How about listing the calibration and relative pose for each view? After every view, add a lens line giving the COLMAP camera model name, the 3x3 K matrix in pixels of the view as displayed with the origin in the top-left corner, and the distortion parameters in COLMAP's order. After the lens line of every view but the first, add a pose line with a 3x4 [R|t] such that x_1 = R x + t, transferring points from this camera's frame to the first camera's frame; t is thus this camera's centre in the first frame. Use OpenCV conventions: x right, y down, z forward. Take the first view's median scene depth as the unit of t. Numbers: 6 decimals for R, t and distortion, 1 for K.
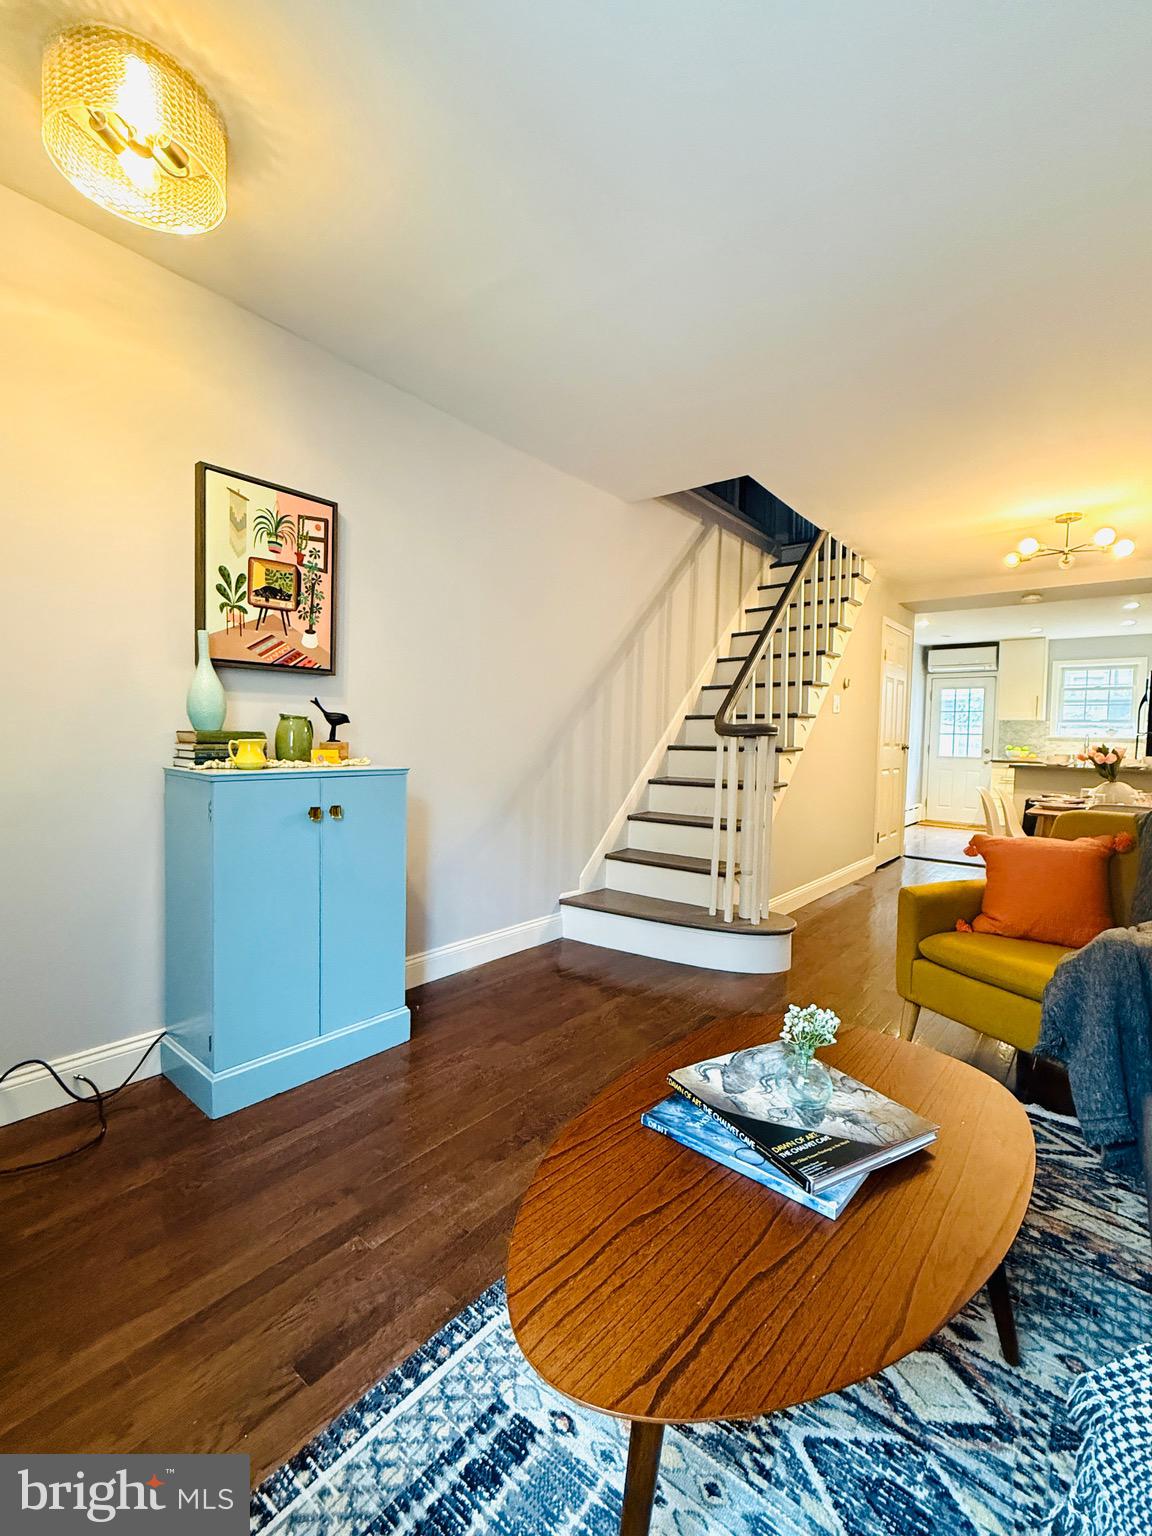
lens RADIAL K [[662.4, 0, 576.0], [0, 662.4, 768.0], [0, 0, 1]] dist [-0.002945, 0.000862]
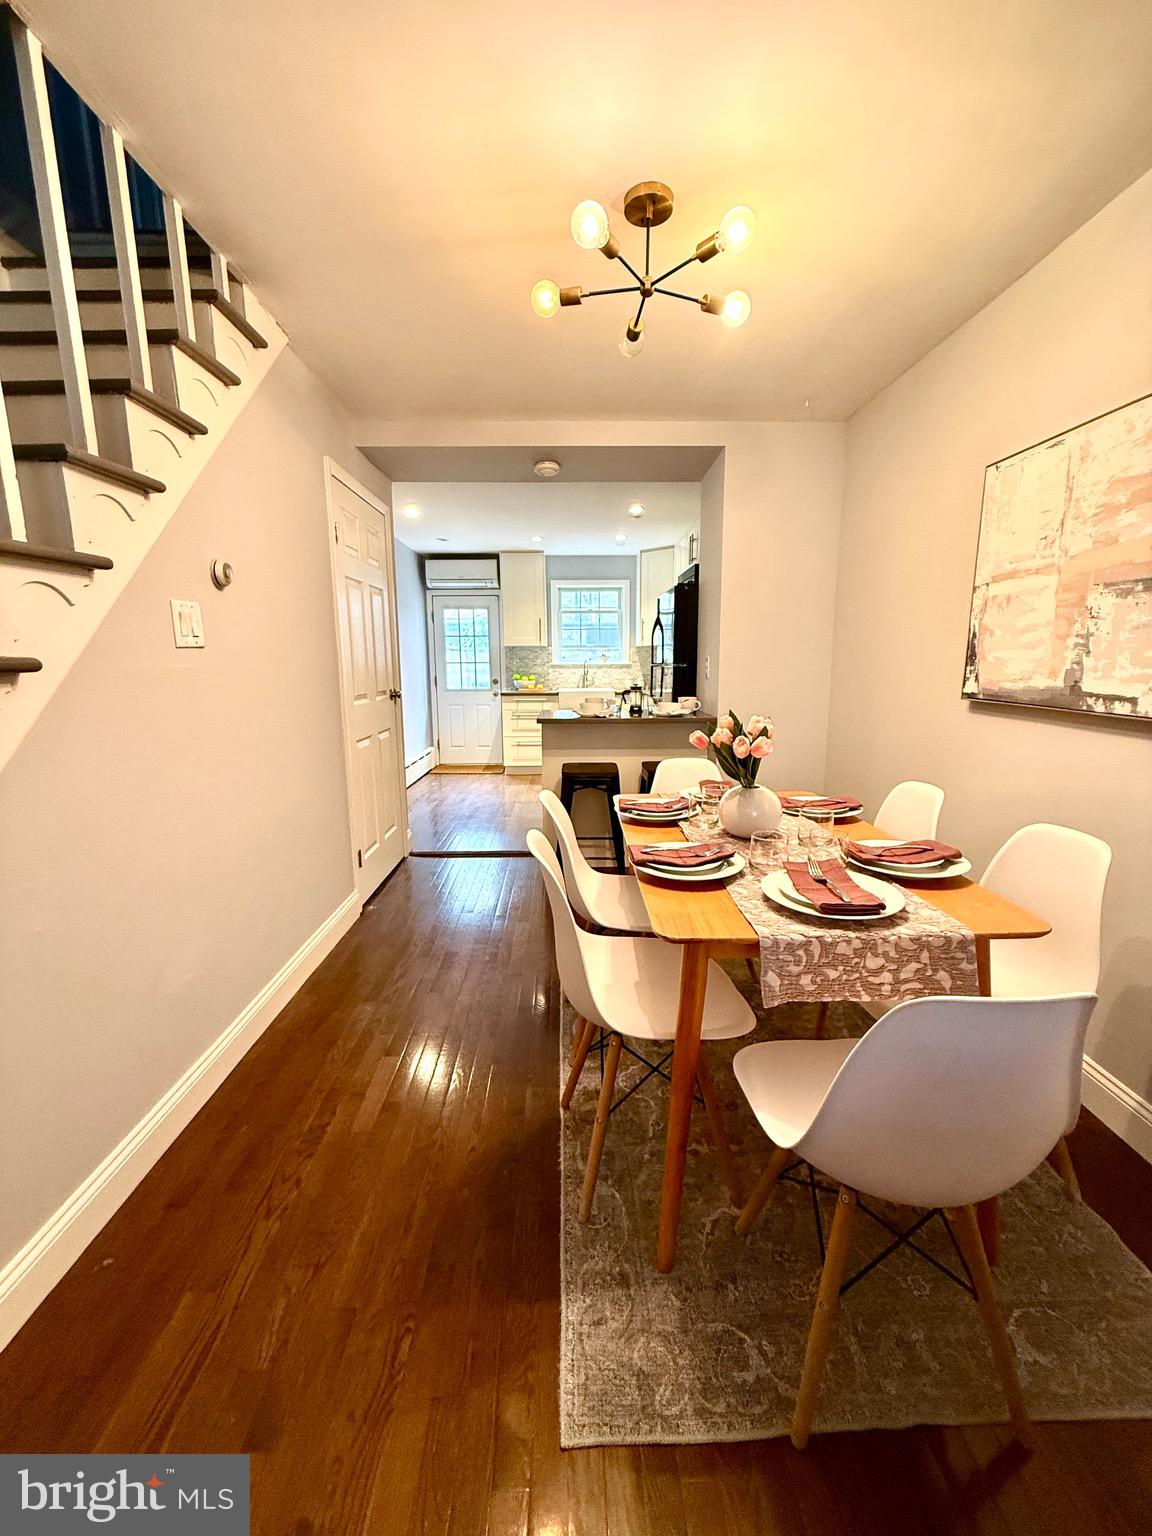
lens RADIAL K [[603.6, 0, 576.0], [0, 603.6, 768.0], [0, 0, 1]] dist [0.001118, 0.000139]
pose [[0.761840, -0.139277, 0.632614, 0.253961], [0.053487, 0.986802, 0.152842, -0.042303], [-0.645553, -0.082605, 0.759235, 0.444342]]
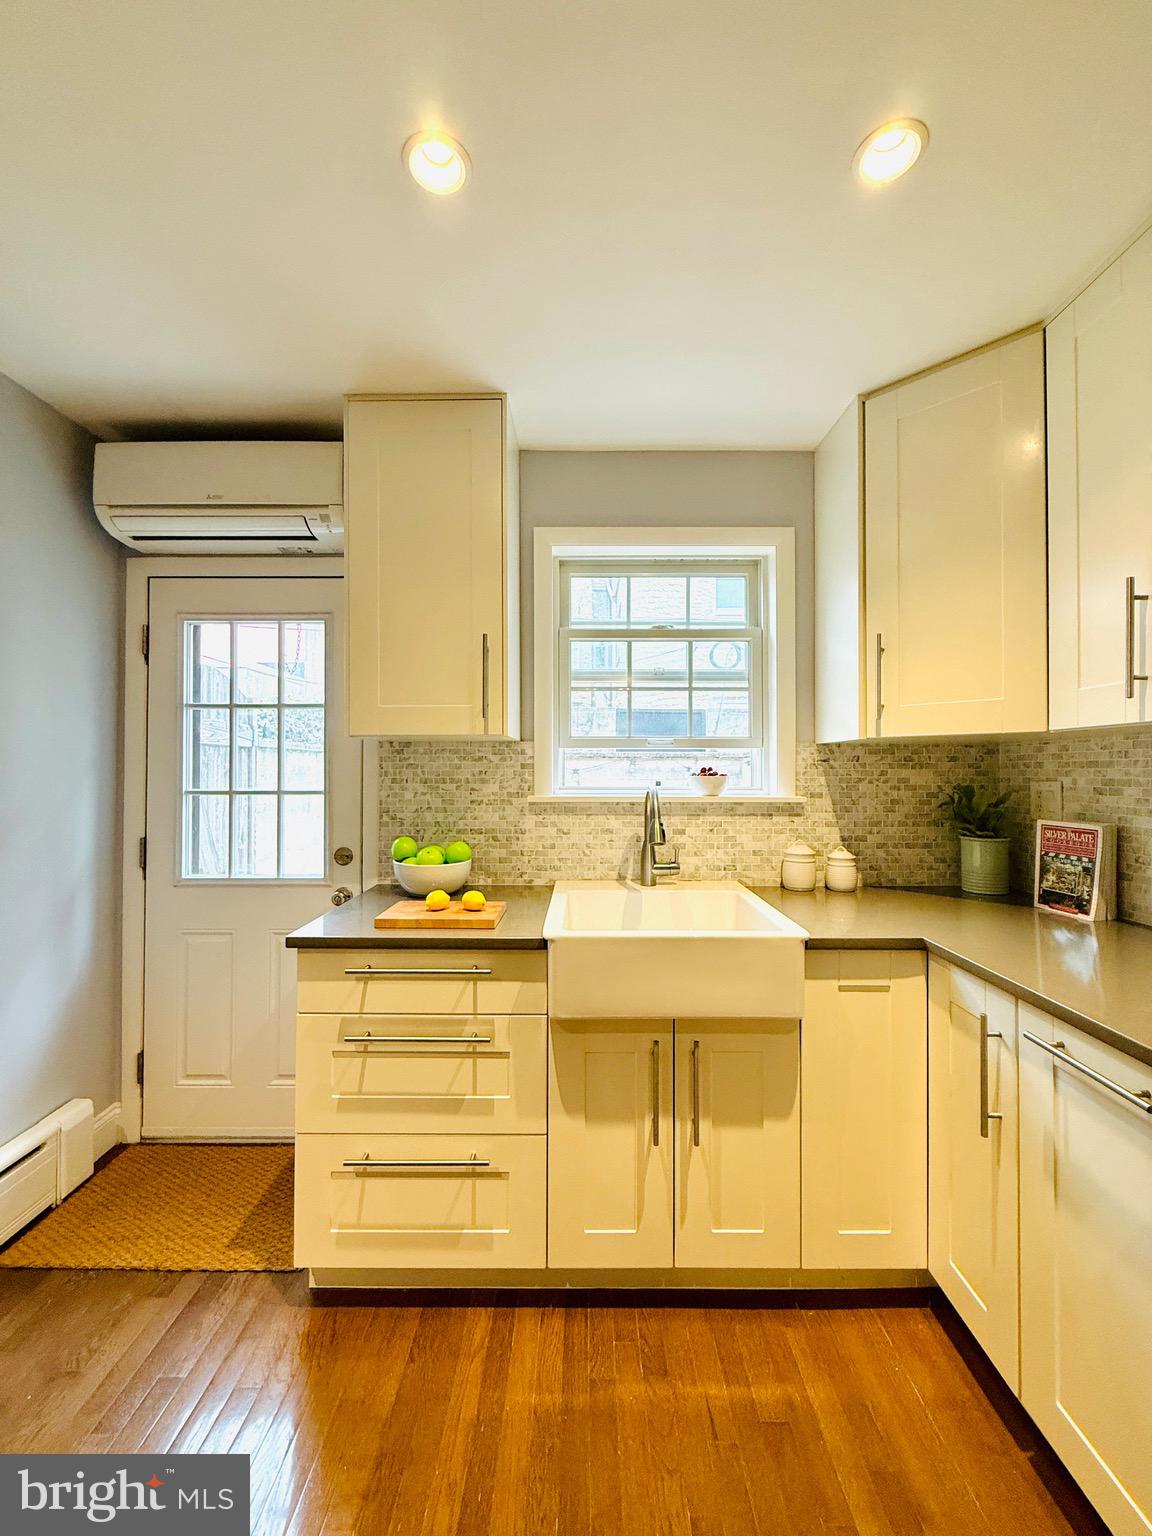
lens RADIAL K [[603.6, 0, 576.0], [0, 603.6, 768.0], [0, 0, 1]] dist [0.001118, 0.000139]
pose [[0.774804, -0.014621, 0.632032, 0.781993], [0.043865, 0.998566, -0.030674, -0.071125], [-0.630677, 0.051491, 0.774335, 1.088937]]
